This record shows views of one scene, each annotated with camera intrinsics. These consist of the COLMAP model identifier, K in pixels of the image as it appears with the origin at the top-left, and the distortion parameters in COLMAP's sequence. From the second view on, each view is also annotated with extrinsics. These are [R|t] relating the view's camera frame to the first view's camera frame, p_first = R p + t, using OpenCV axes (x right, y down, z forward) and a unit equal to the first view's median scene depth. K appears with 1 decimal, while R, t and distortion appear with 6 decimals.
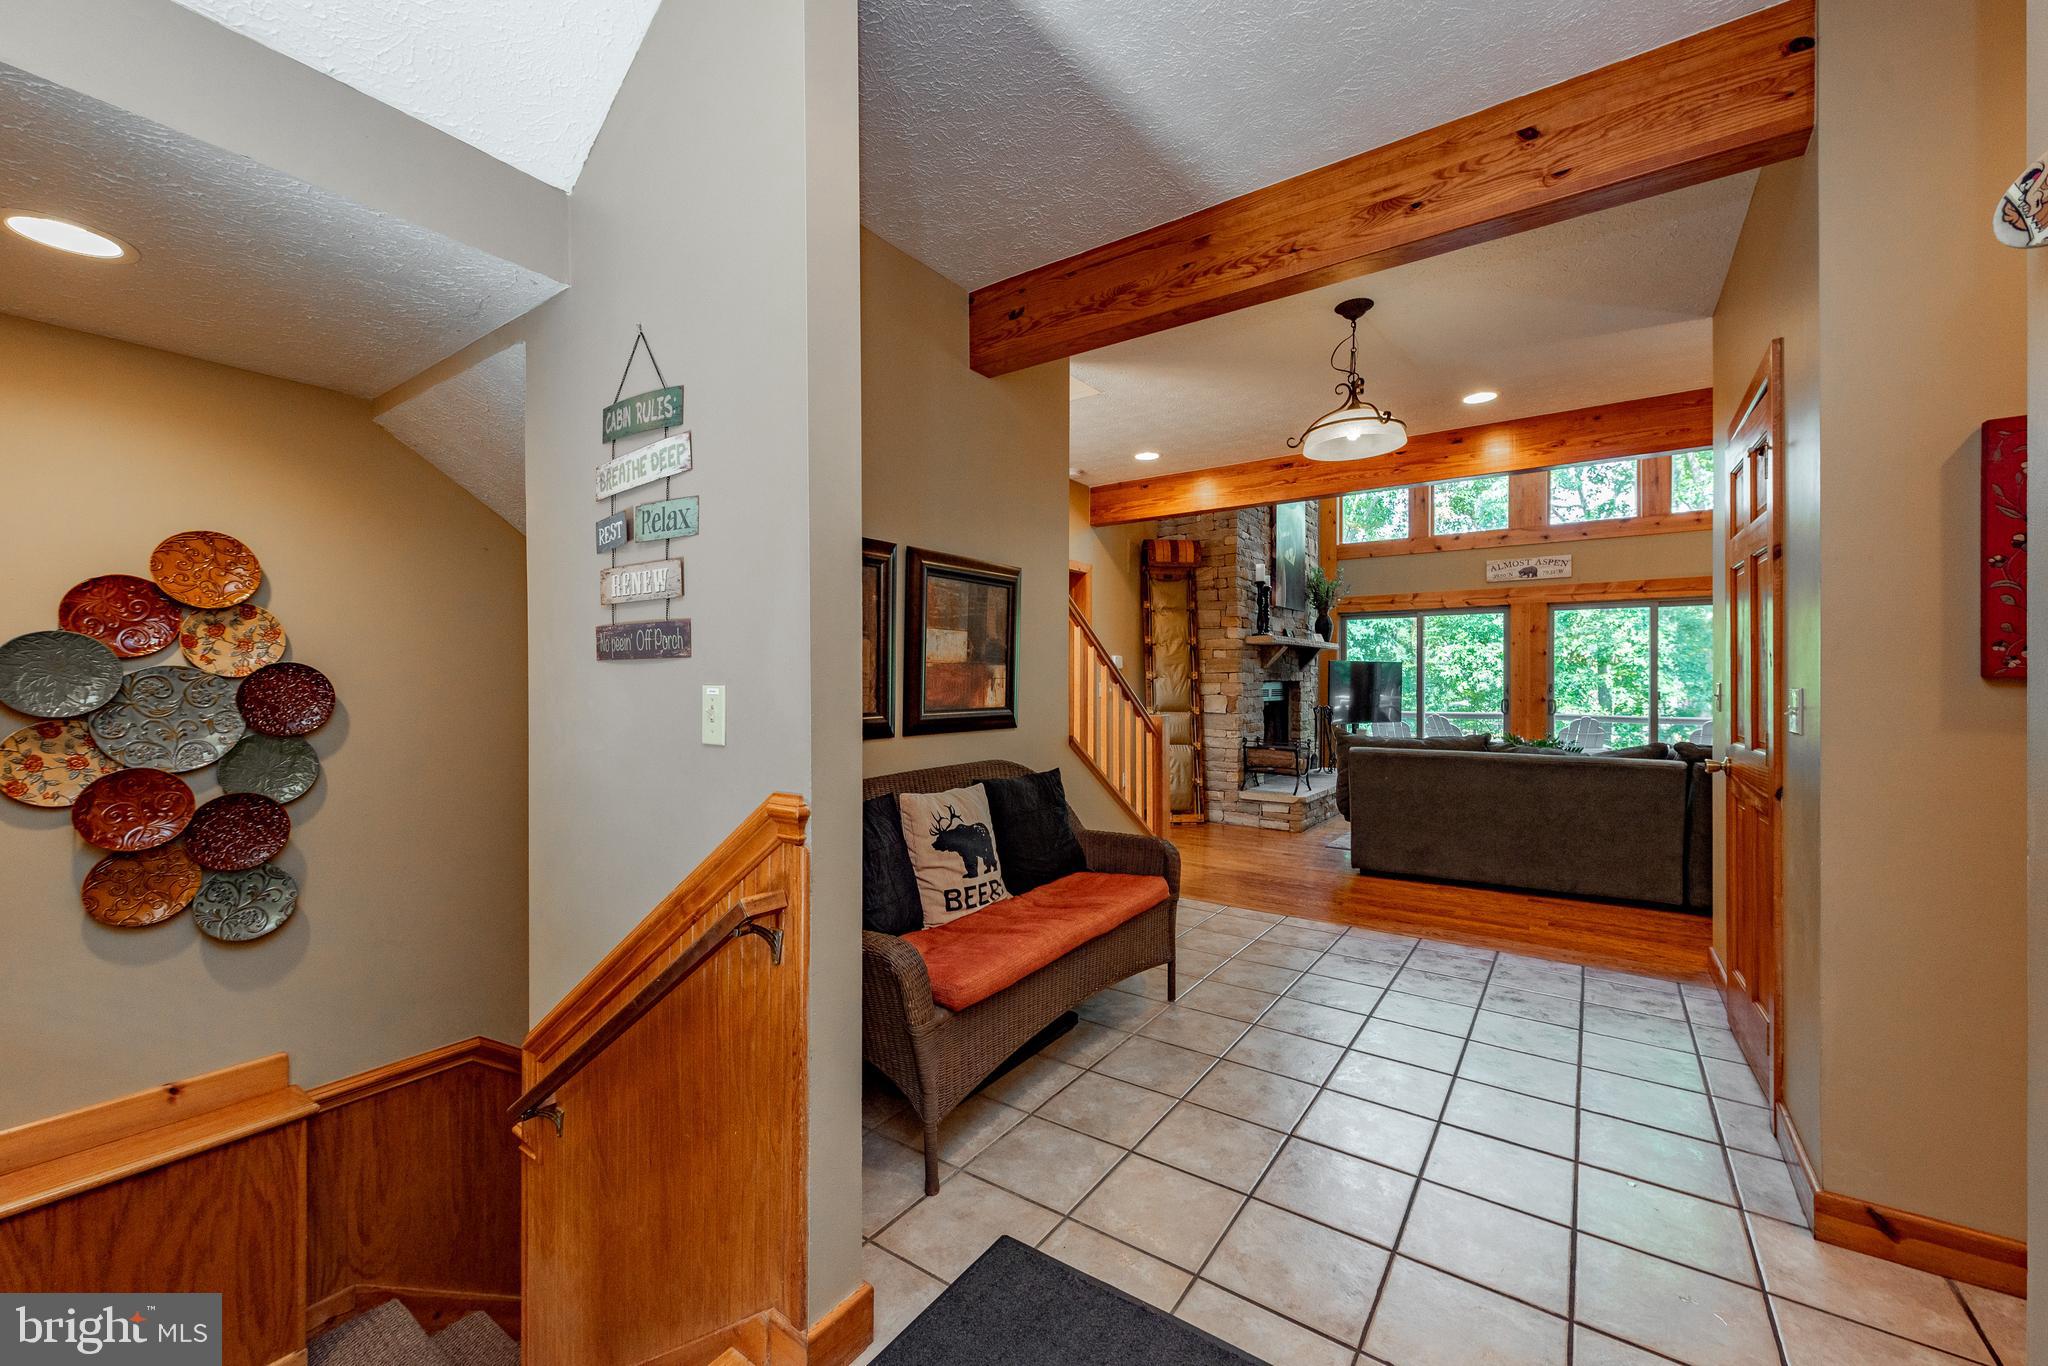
lens RADIAL K [[816.0, 0, 1027.9], [0, 816.0, 683.5], [0, 0, 1]] dist [0.004282, 0.000585]
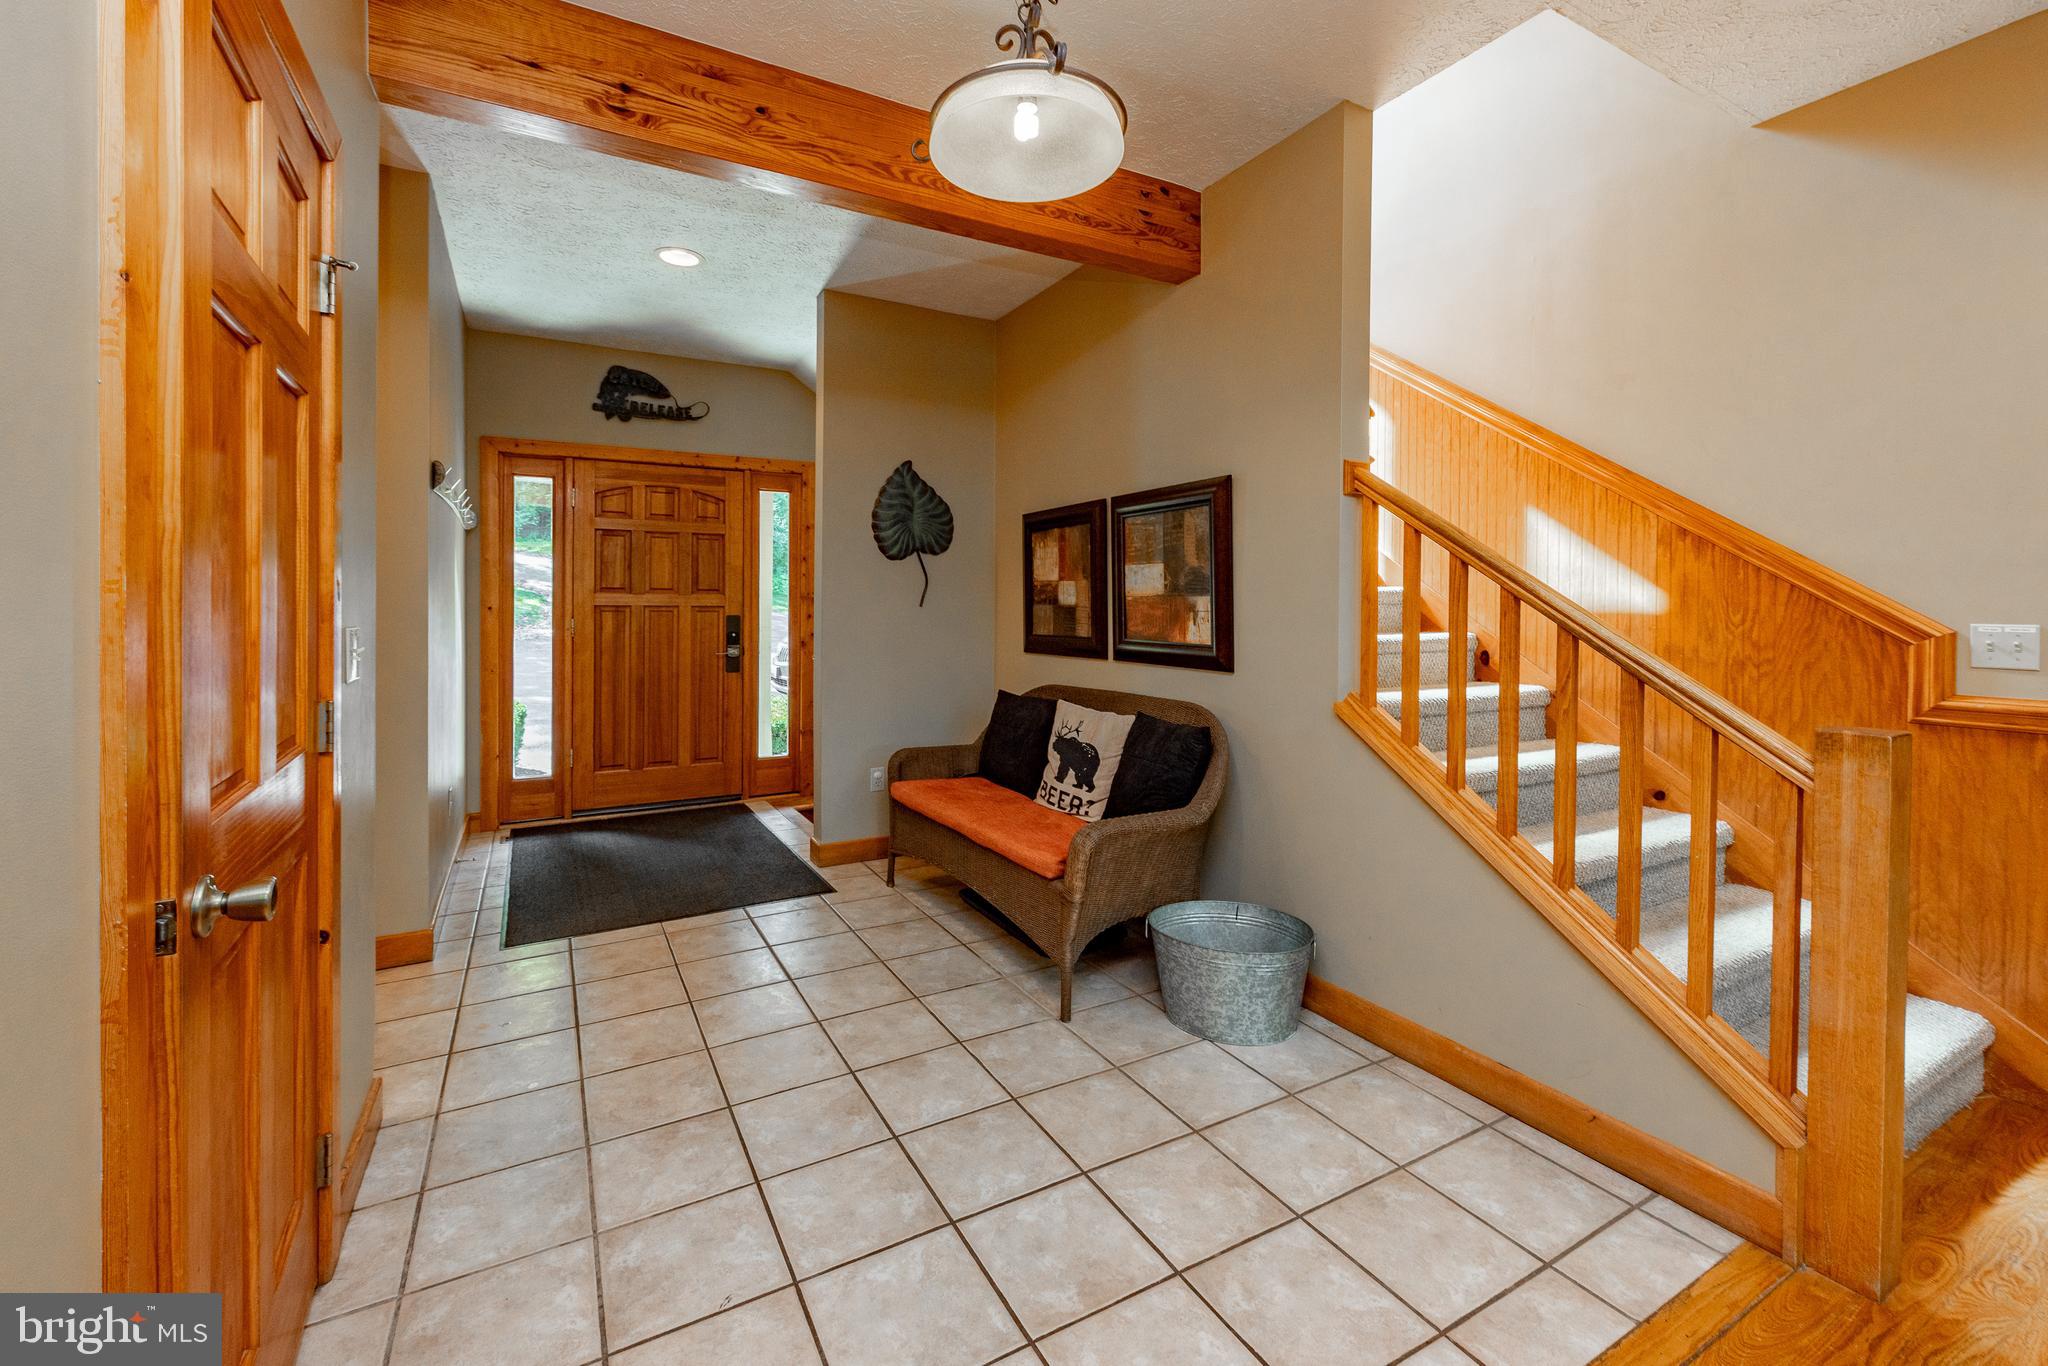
lens RADIAL K [[816.0, 0, 1006.9], [0, 816.0, 612.2], [0, 0, 1]] dist [0.004282, 0.000585]
pose [[-0.433125, 0.009710, -0.901282, 0.893049], [-0.001786, 0.999931, 0.011631, -0.016014], [0.901332, 0.006647, -0.433078, 1.264327]]
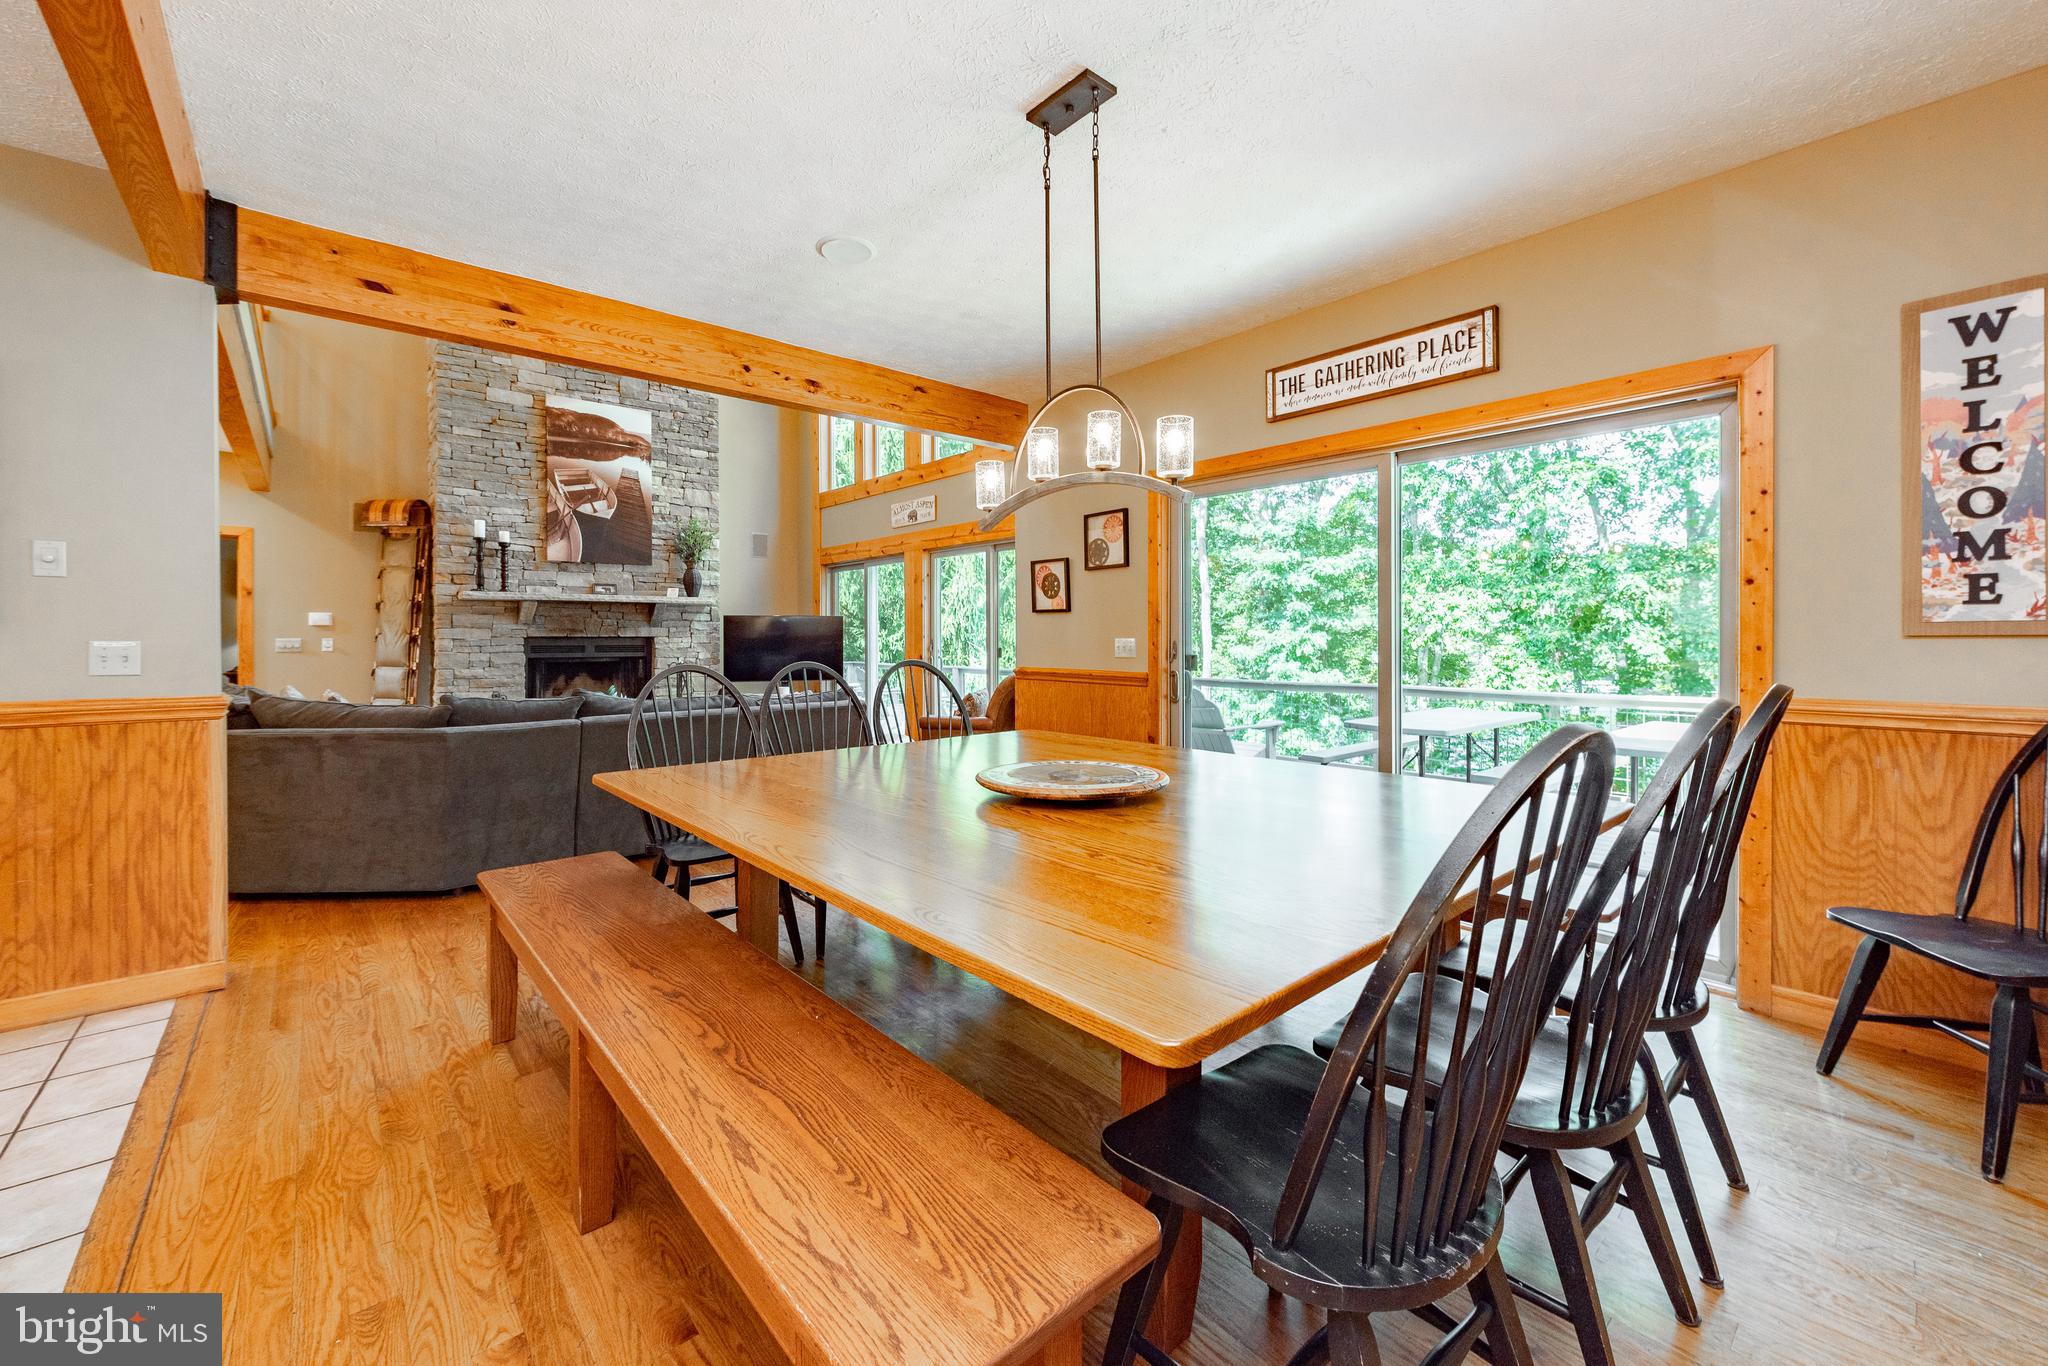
lens RADIAL K [[816.0, 0, 1036.2], [0, 816.0, 642.8], [0, 0, 1]] dist [0.004282, 0.000585]
pose [[0.969050, 0.003038, -0.246847, 2.633698], [-0.000887, 0.999961, 0.008825, -0.013675], [0.246864, -0.008333, 0.969014, 0.442935]]
